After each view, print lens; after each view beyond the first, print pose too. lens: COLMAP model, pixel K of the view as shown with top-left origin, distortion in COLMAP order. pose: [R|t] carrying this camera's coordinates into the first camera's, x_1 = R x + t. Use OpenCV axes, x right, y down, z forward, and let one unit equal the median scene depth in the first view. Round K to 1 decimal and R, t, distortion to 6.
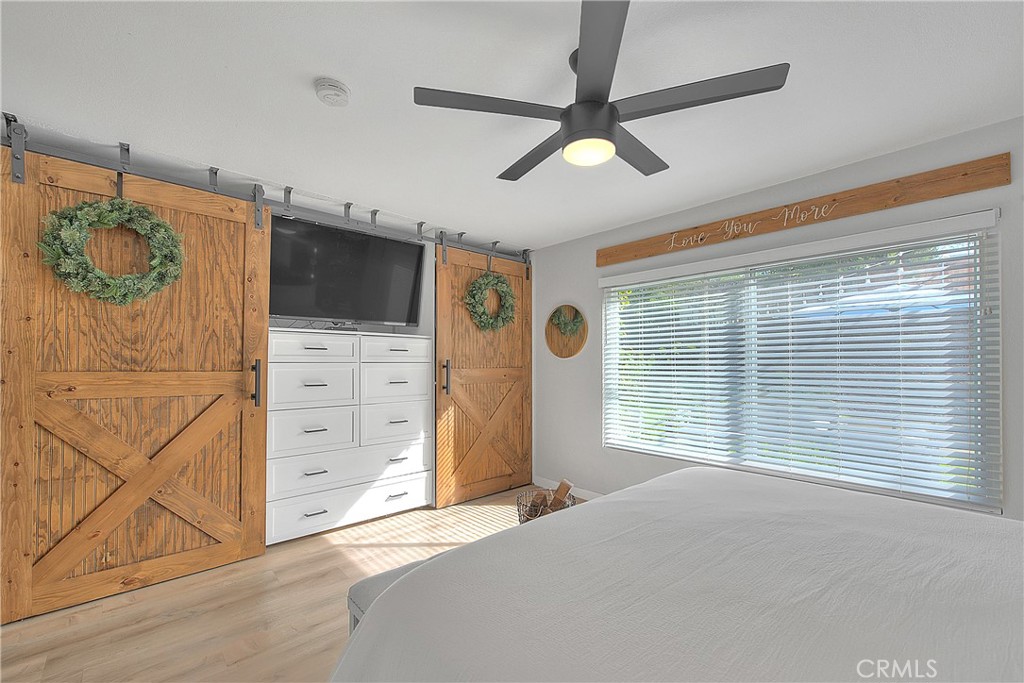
lens RADIAL K [[421.9, 0, 537.5], [0, 421.9, 361.5], [0, 0, 1]] dist [0.001955, -0.002133]
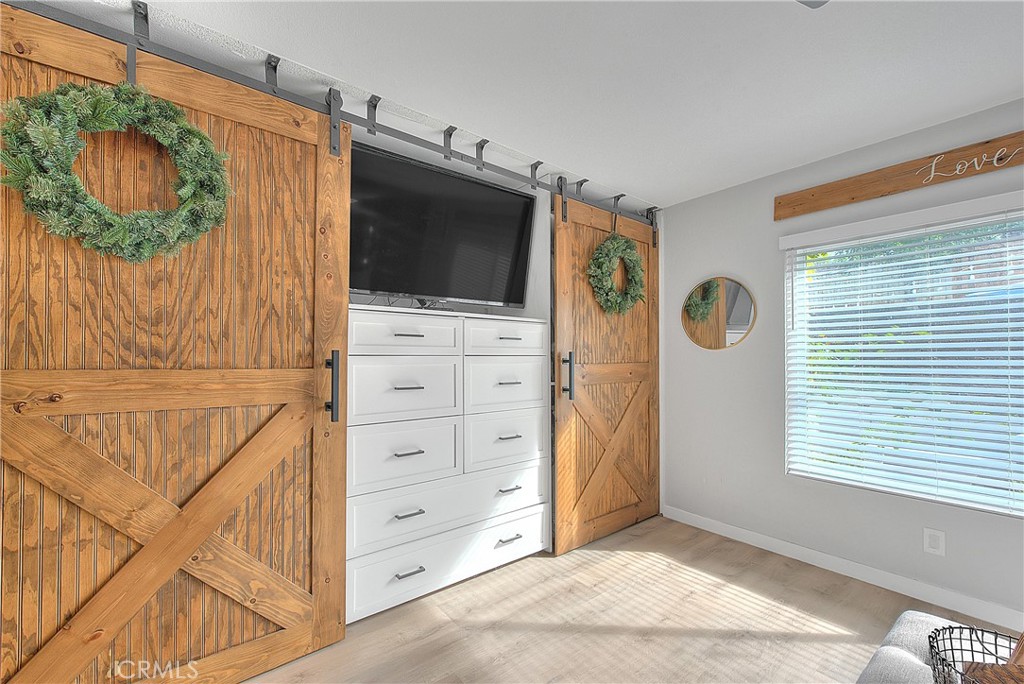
lens RADIAL K [[421.9, 0, 530.4], [0, 421.9, 357.4], [0, 0, 1]] dist [0.001955, -0.002133]
pose [[0.996605, -0.001846, -0.082311, -0.267082], [0.002026, 0.999996, 0.002103, 0.004702], [0.082307, -0.002263, 0.996604, 0.322179]]
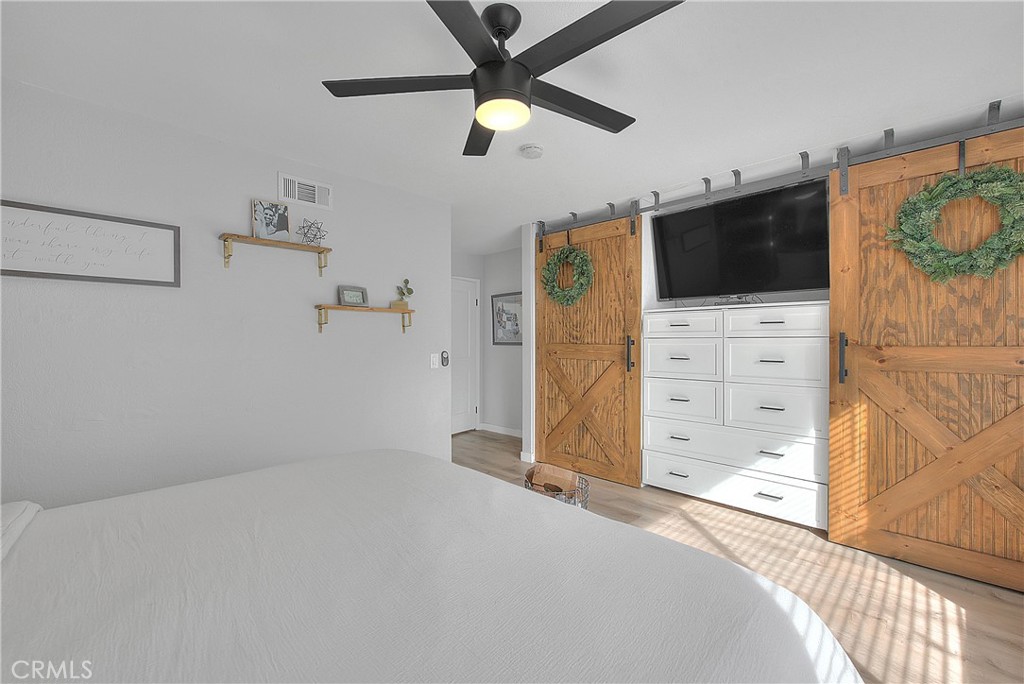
lens RADIAL K [[421.9, 0, 505.6], [0, 421.9, 341.8], [0, 0, 1]] dist [0.001955, -0.002133]
pose [[0.013591, 0.001854, -0.999906, 0.566642], [0.004103, 0.999990, 0.001910, 0.008472], [0.999899, -0.004129, 0.013583, 0.528783]]
